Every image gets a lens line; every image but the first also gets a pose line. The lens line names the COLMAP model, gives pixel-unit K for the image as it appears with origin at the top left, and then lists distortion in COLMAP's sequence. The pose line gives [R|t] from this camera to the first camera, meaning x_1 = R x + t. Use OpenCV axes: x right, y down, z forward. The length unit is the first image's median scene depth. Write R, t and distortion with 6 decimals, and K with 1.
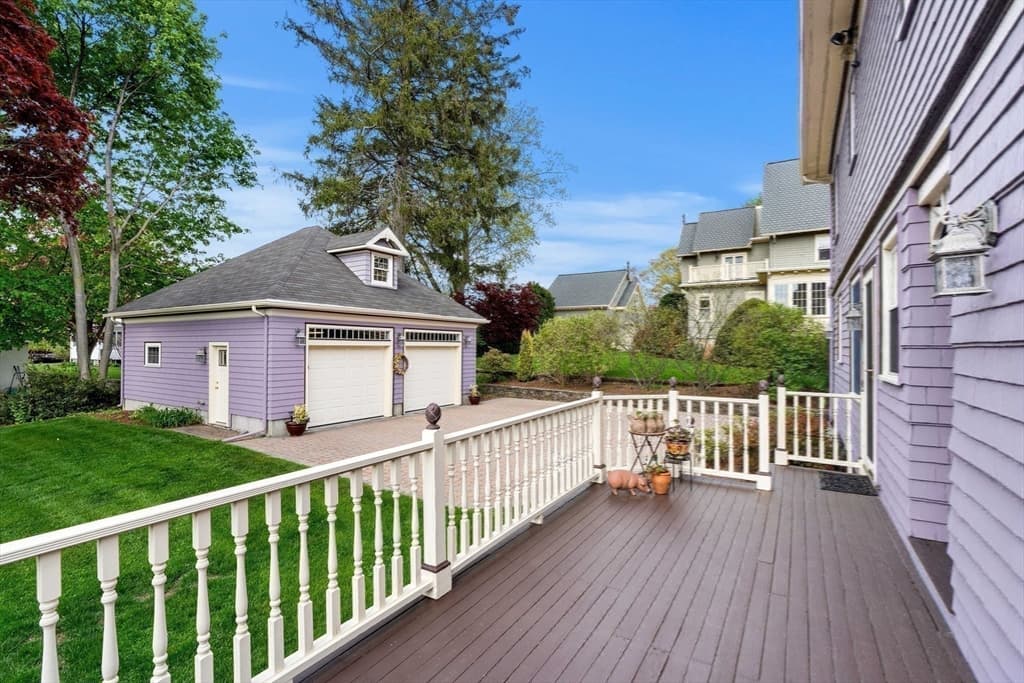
lens RADIAL K [[448.2, 0, 512.0], [0, 448.2, 341.5], [0, 0, 1]] dist [-0.000400, -0.000027]
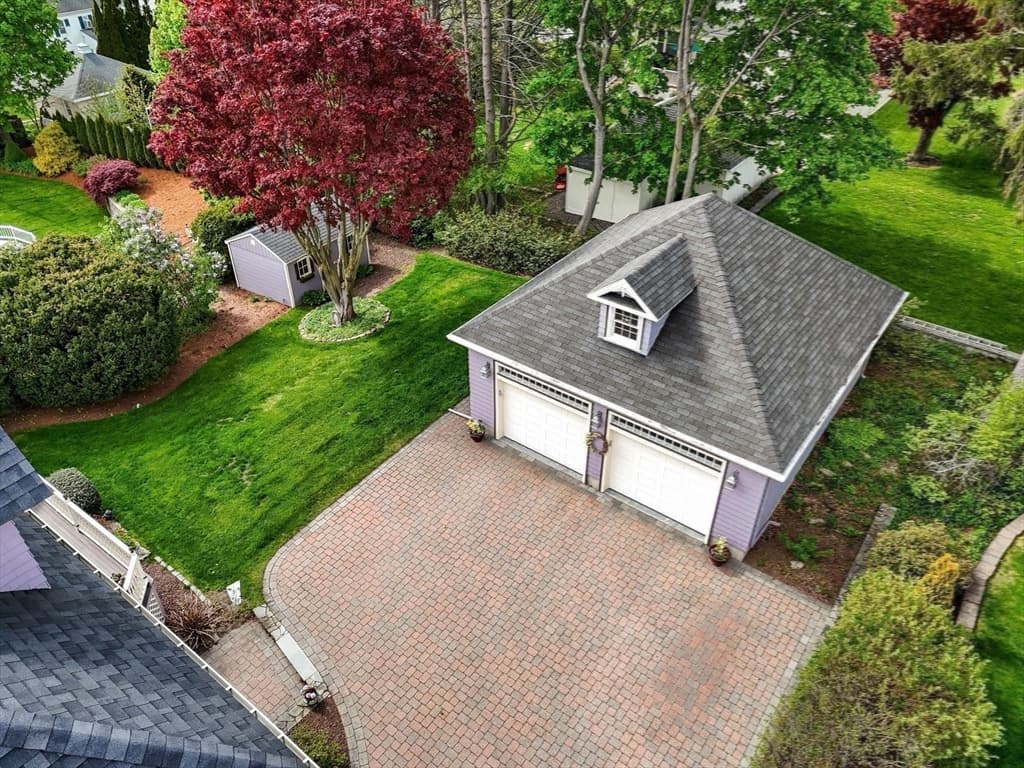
lens RADIAL K [[777.2, 0, 512.0], [0, 777.2, 384.0], [0, 0, 1]] dist [0.041921, 0.002477]
pose [[-0.076267, 0.600436, -0.796028, 0.777983], [0.008017, 0.798696, 0.601681, -0.845020], [0.997055, 0.039507, -0.065728, 0.915076]]
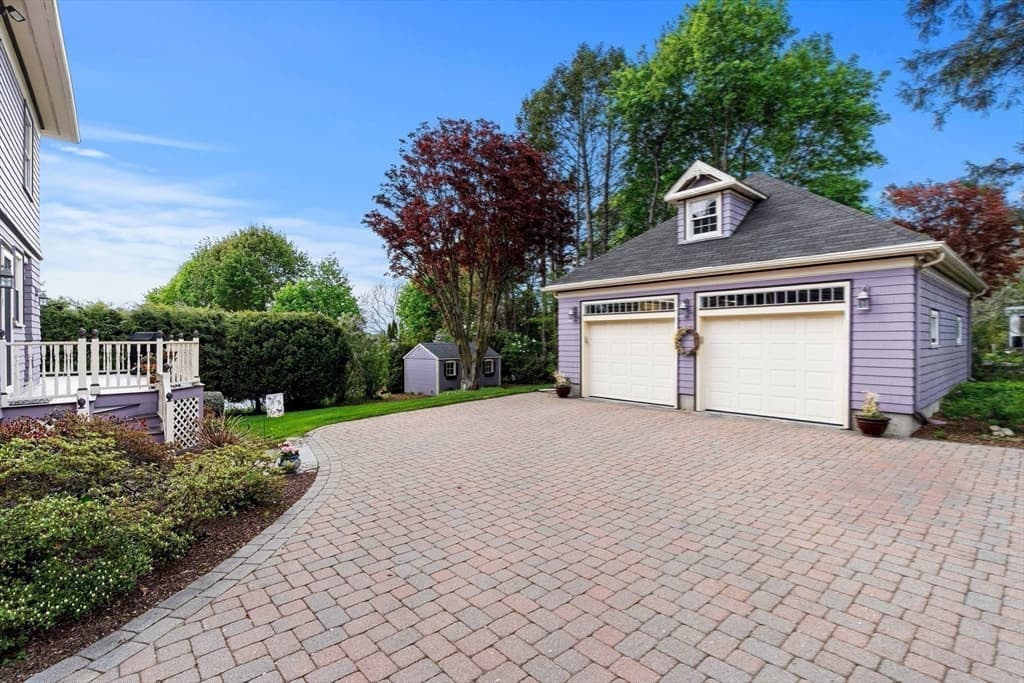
lens RADIAL K [[470.3, 0, 512.0], [0, 470.3, 341.5], [0, 0, 1]] dist [-0.001756, -0.000161]
pose [[-0.286328, 0.001004, -0.958131, 0.569805], [0.013272, 0.999908, -0.002919, 0.047896], [0.958040, -0.013553, -0.286315, 0.923995]]
